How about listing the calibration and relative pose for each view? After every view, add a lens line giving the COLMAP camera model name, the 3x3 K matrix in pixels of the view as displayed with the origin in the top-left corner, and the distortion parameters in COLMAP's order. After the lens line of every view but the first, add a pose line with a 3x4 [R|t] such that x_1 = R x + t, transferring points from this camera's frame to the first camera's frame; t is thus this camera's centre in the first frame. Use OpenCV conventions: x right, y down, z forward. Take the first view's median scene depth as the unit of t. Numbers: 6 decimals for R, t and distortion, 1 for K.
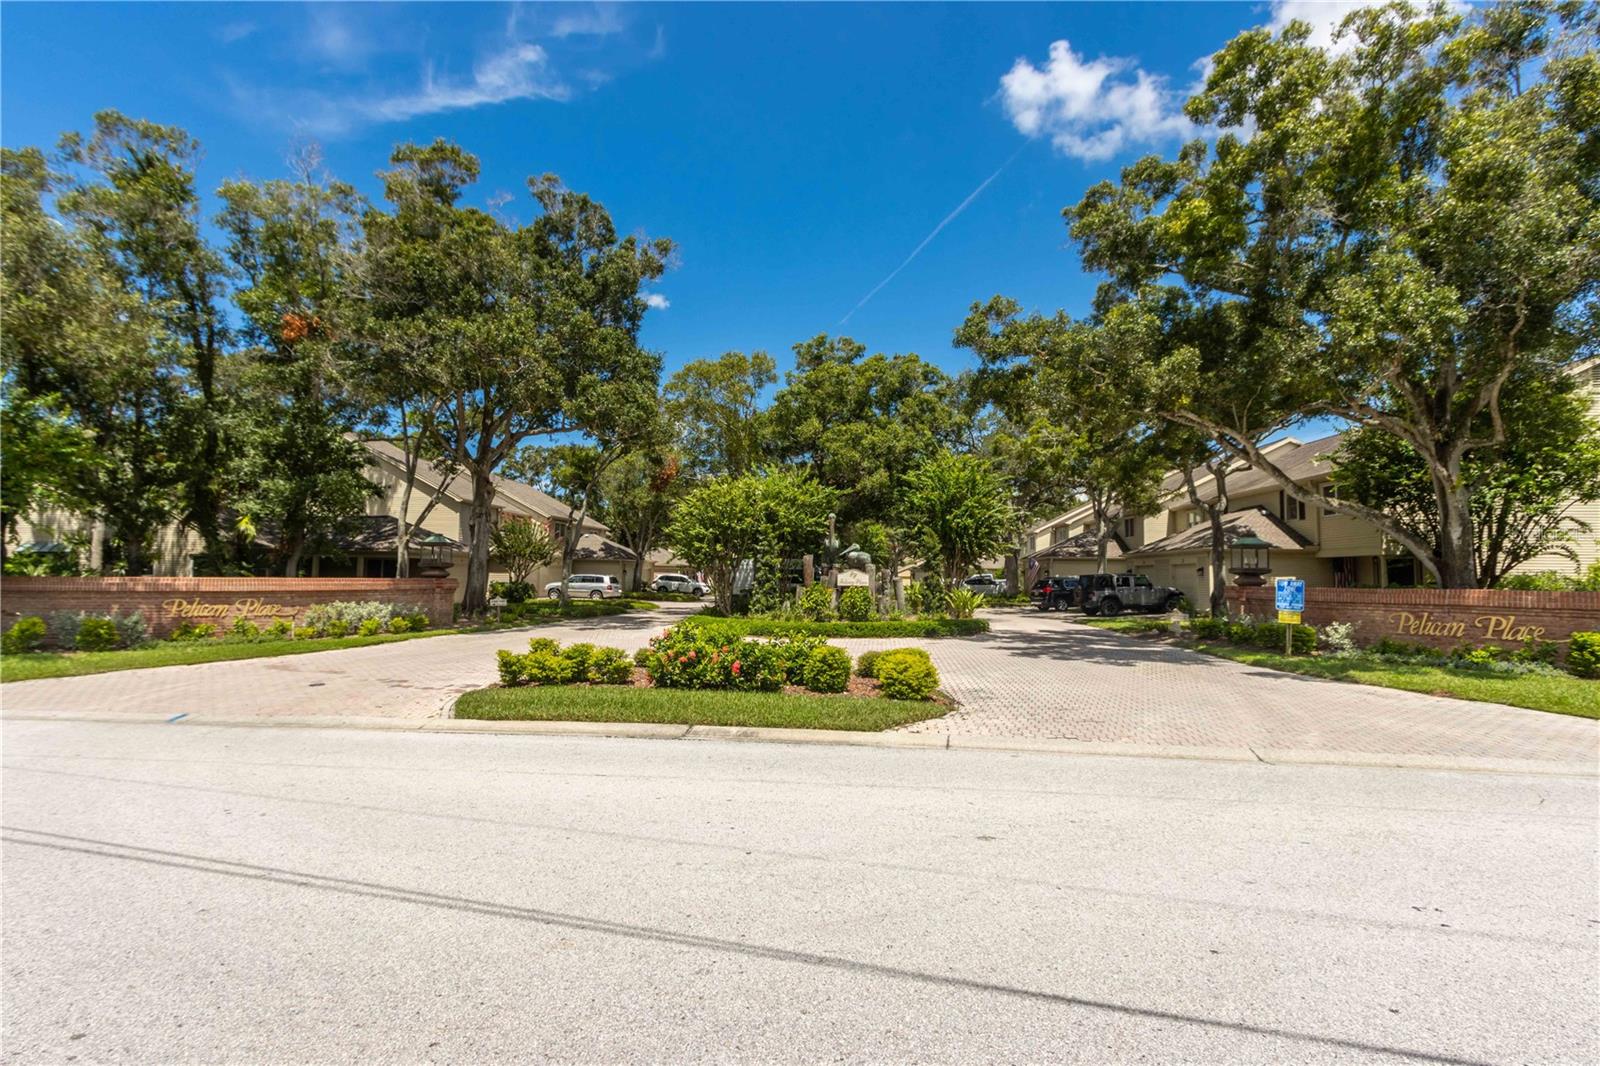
lens RADIAL K [[741.6, 0, 779.3], [0, 741.6, 530.0], [0, 0, 1]] dist [0.001228, -0.000061]
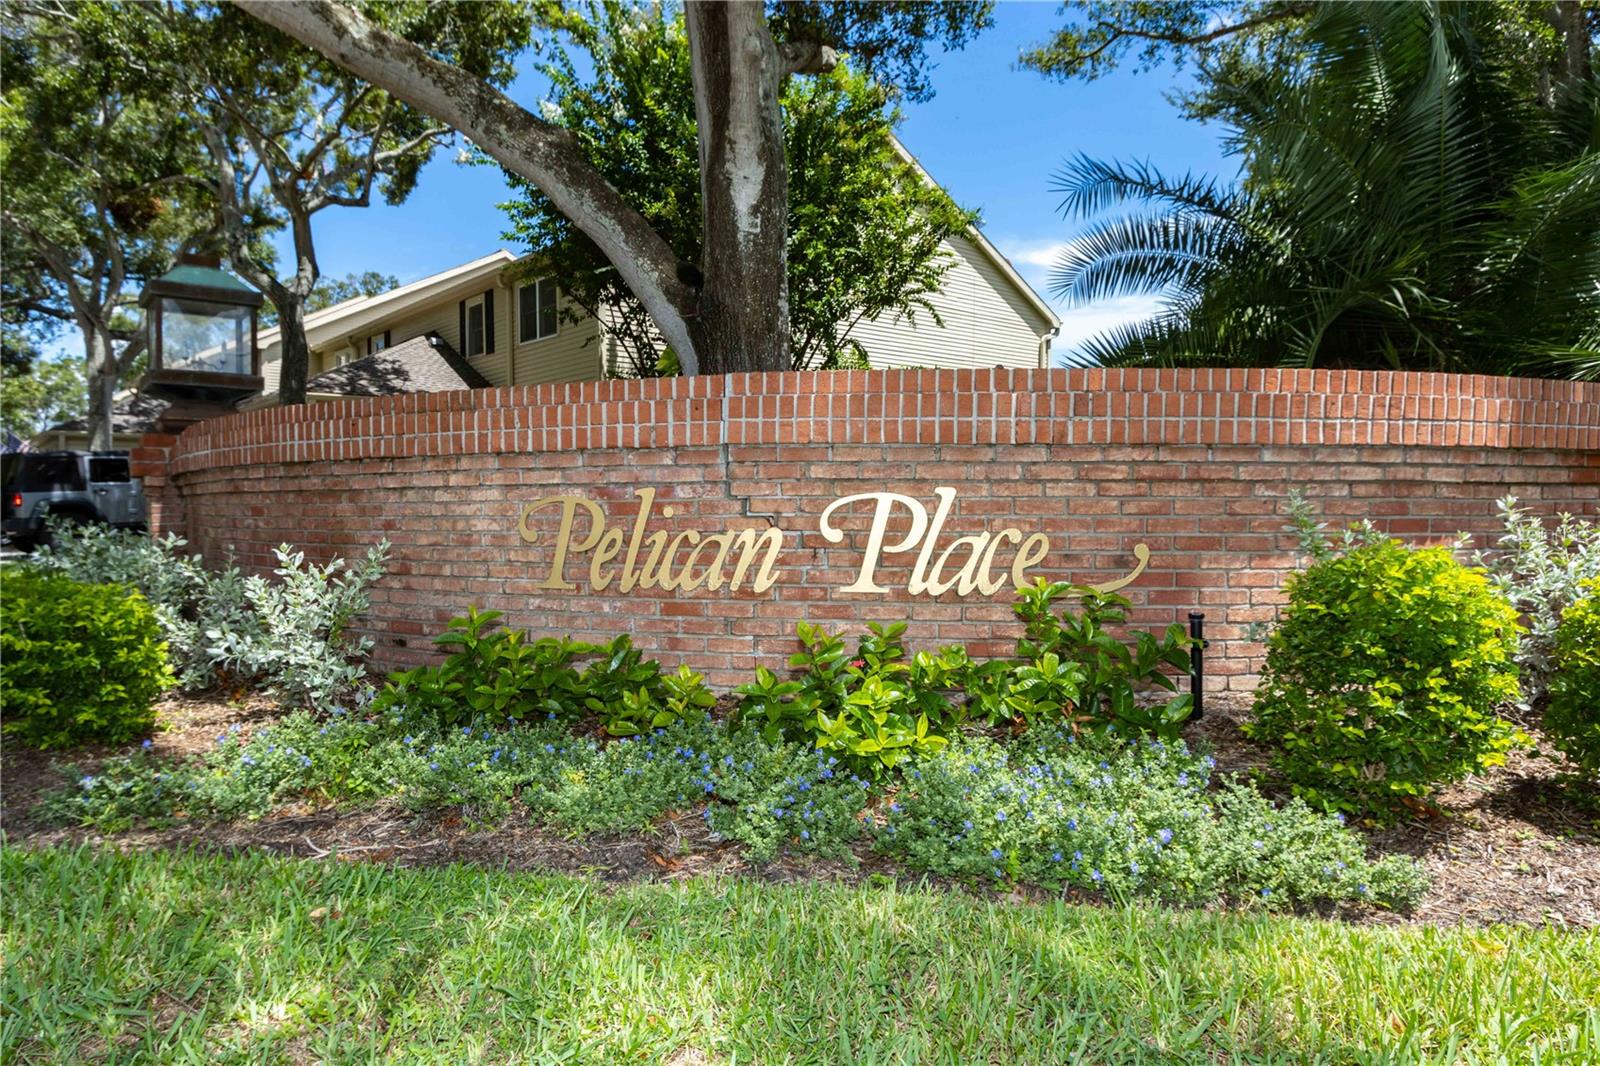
lens RADIAL K [[896.7, 0, 800.0], [0, 896.7, 533.0], [0, 0, 1]] dist [-0.000334, -0.000042]
pose [[0.650767, -0.039411, 0.758254, 0.719080], [-0.038175, 0.995691, 0.084516, 0.103045], [-0.758317, -0.083946, 0.646458, 0.816496]]
